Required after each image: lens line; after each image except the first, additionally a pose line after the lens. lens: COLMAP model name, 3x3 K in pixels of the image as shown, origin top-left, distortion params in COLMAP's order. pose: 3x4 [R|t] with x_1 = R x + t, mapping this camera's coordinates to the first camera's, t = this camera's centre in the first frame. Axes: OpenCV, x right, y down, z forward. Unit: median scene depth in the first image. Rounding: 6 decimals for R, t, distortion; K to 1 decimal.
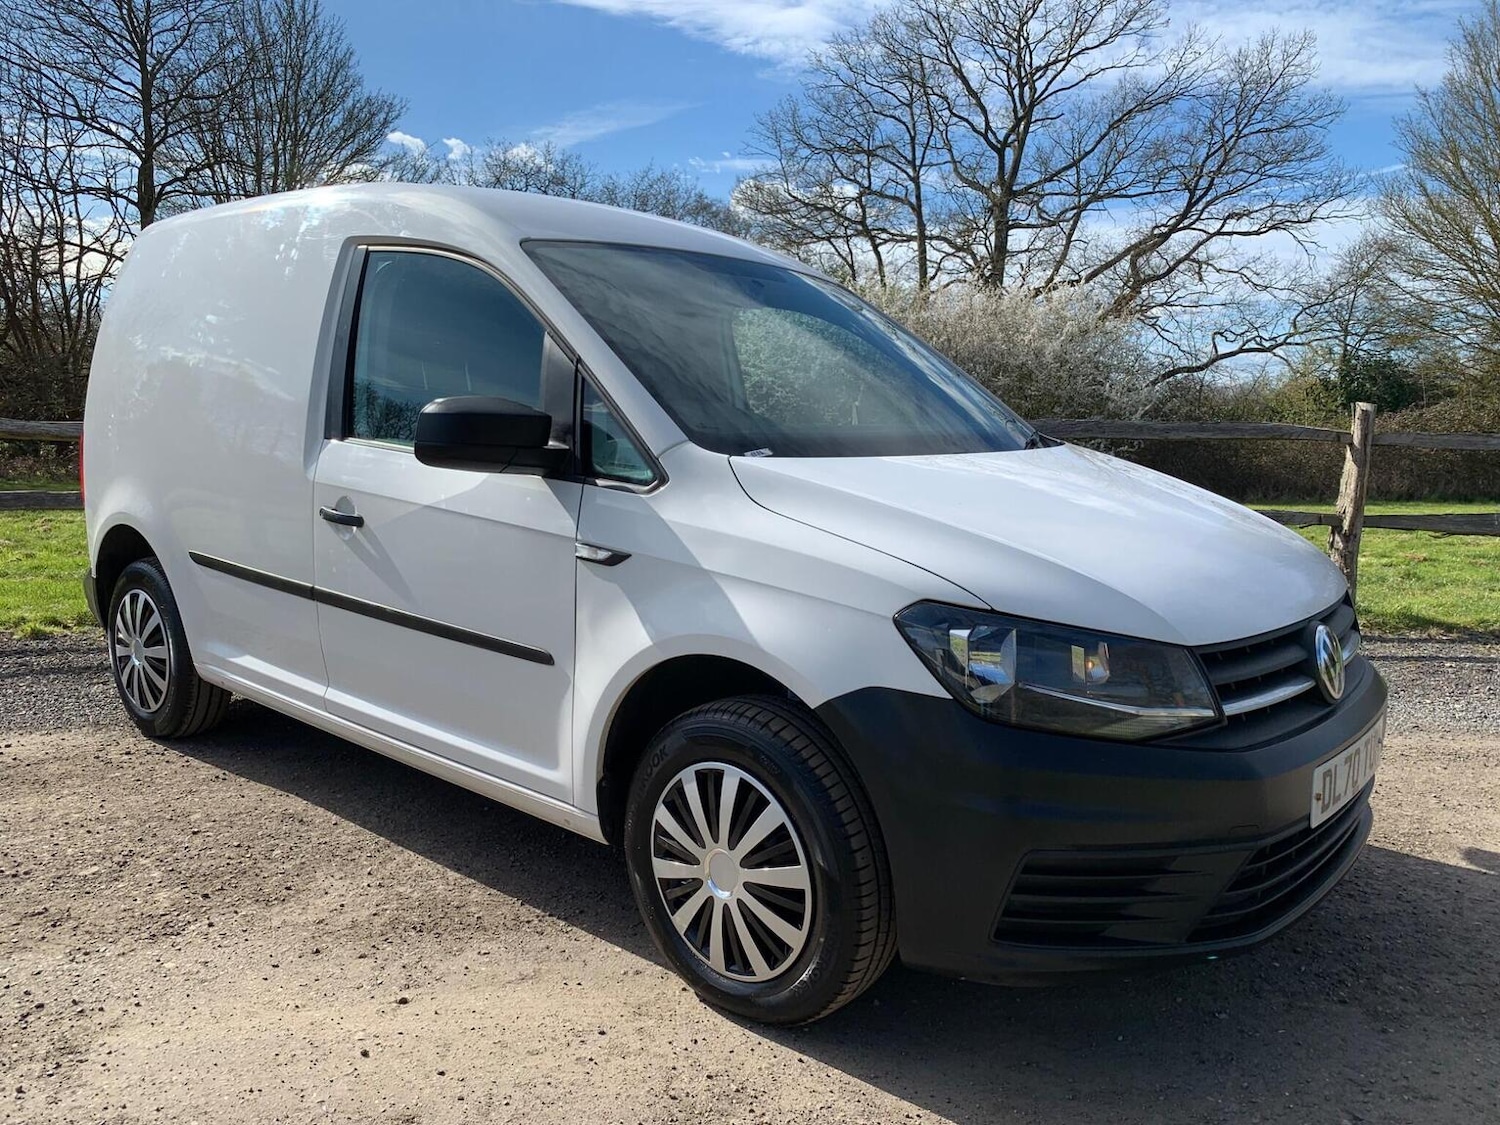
lens RADIAL K [[1154.2, 0, 754.6], [0, 1154.2, 575.1], [0, 0, 1]] dist [0.001066, 0.004364]
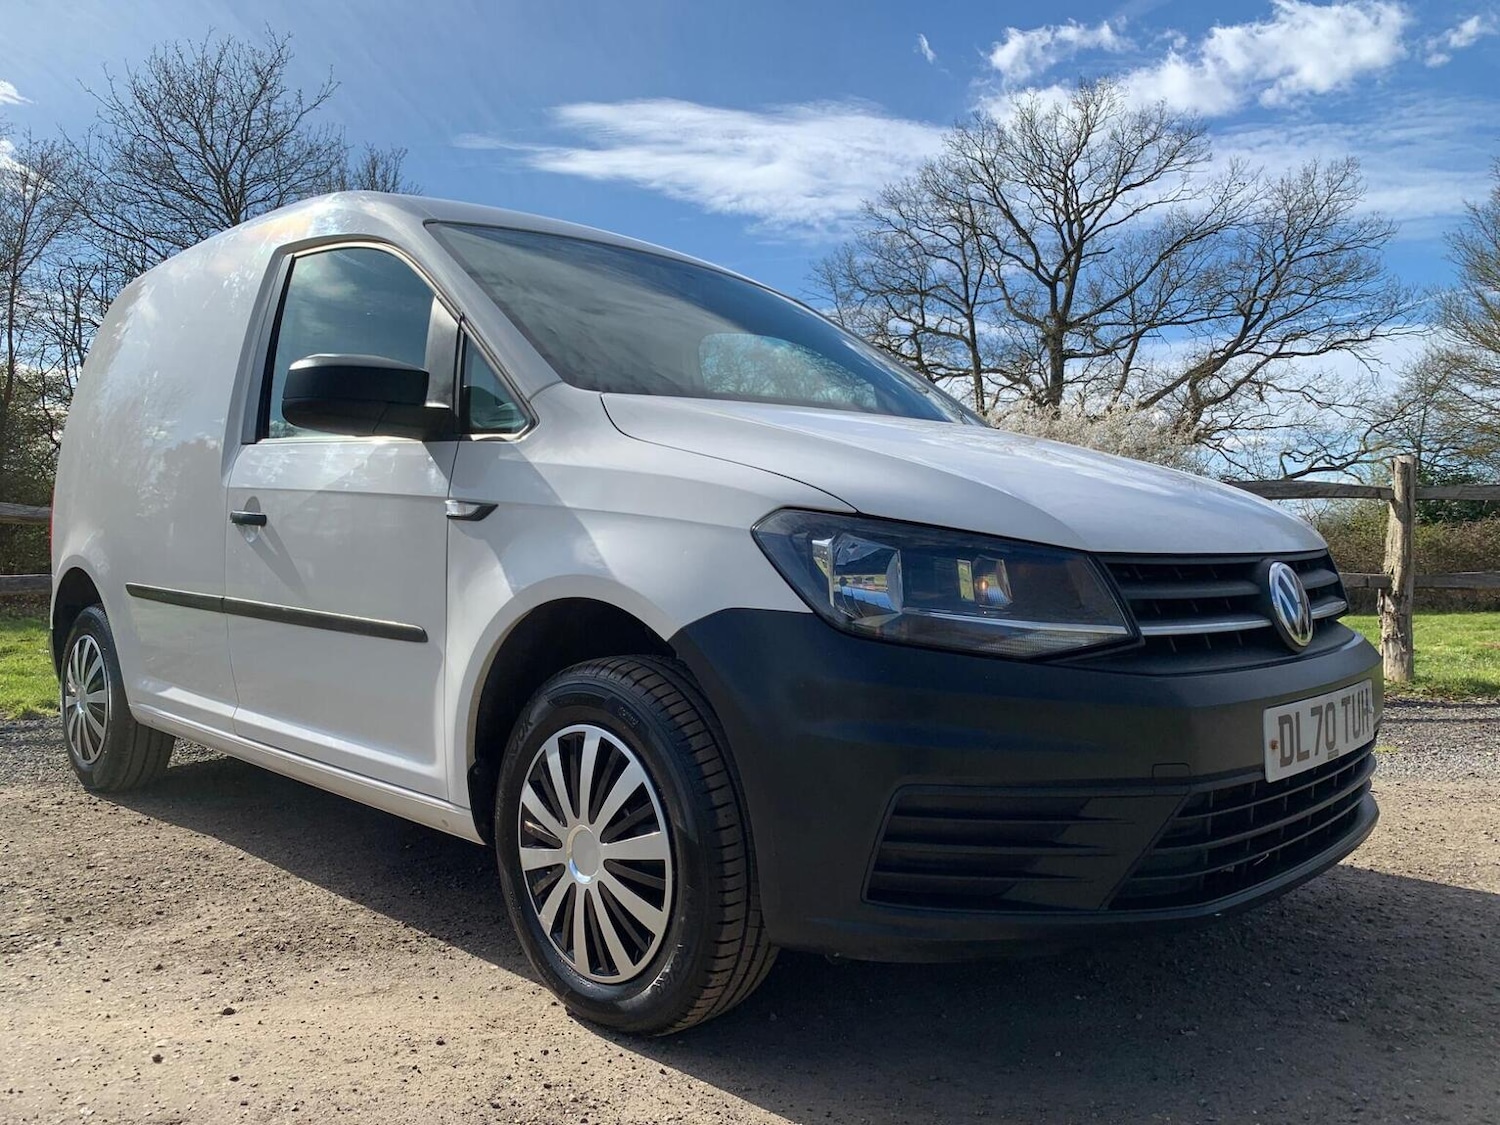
lens RADIAL K [[1139.7, 0, 775.4], [0, 1139.7, 583.5], [0, 0, 1]] dist [0.009574, -0.008650]
pose [[0.997625, -0.022418, -0.065131, 0.136820], [0.013323, 0.990502, -0.136851, 0.137479], [0.067580, 0.135658, 0.988448, 0.104579]]
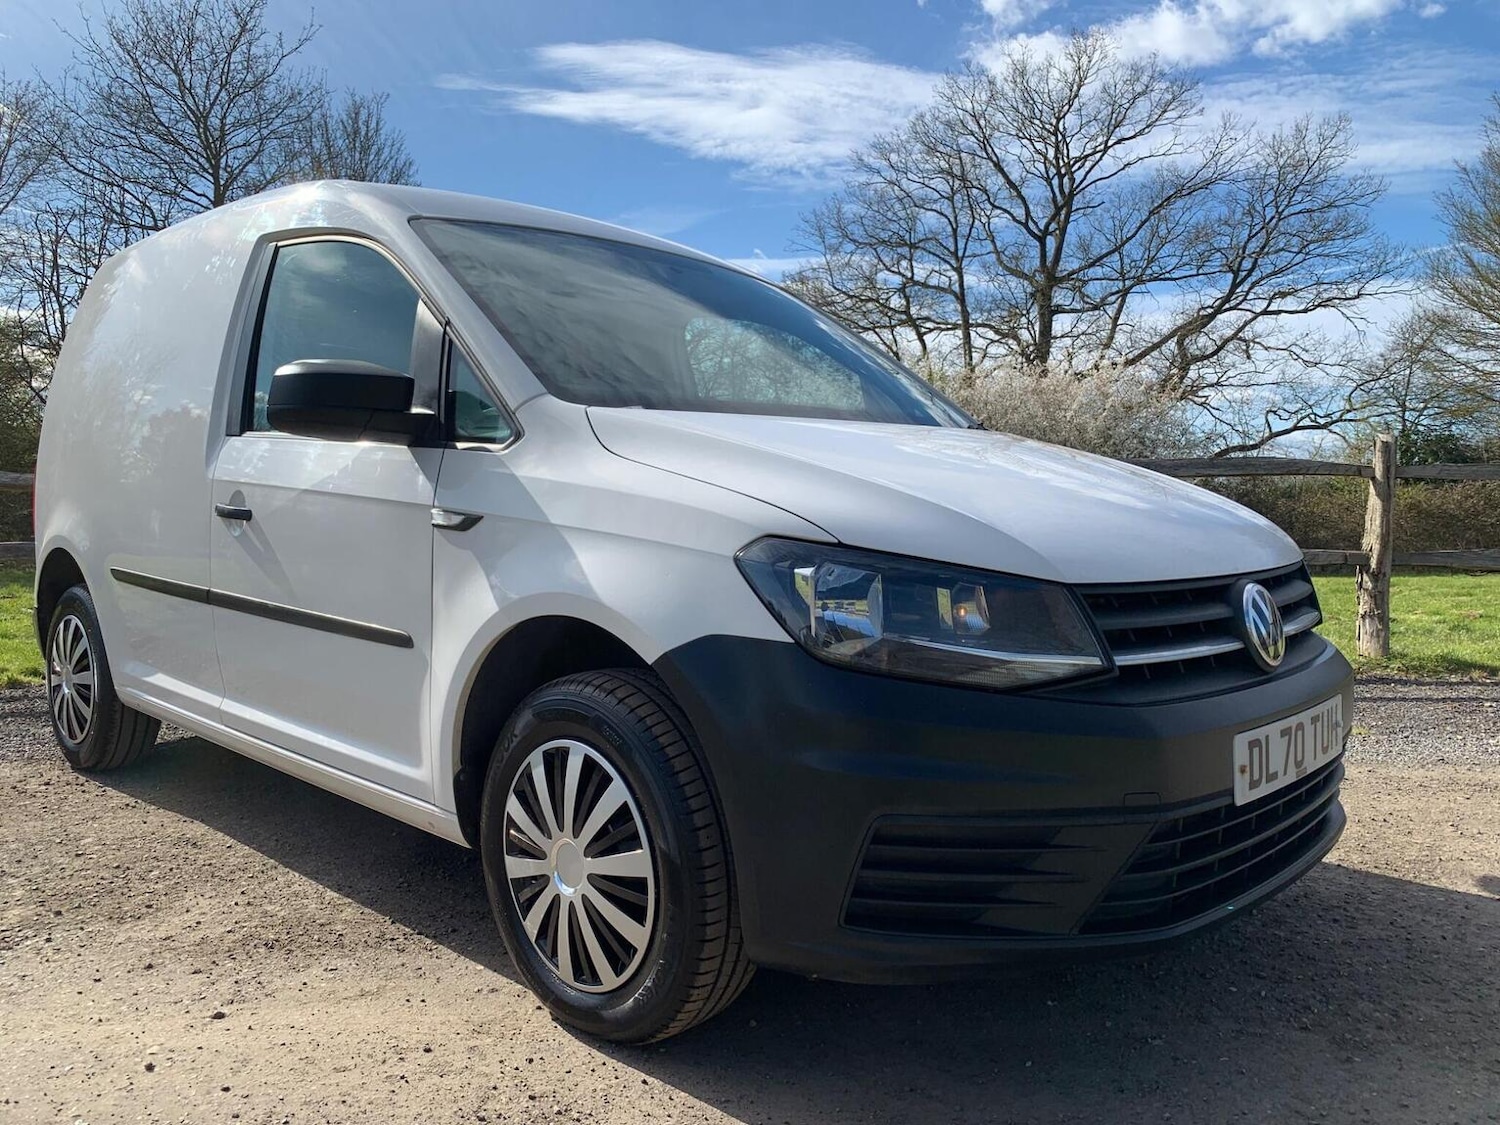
lens RADIAL K [[1140.9, 0, 775.3], [0, 1140.9, 564.5], [0, 0, 1]] dist [0.006288, -0.004640]
pose [[0.998456, -0.013142, -0.053977, 0.140379], [0.007478, 0.994567, -0.103832, 0.094079], [0.055048, 0.103268, 0.993129, 0.090381]]
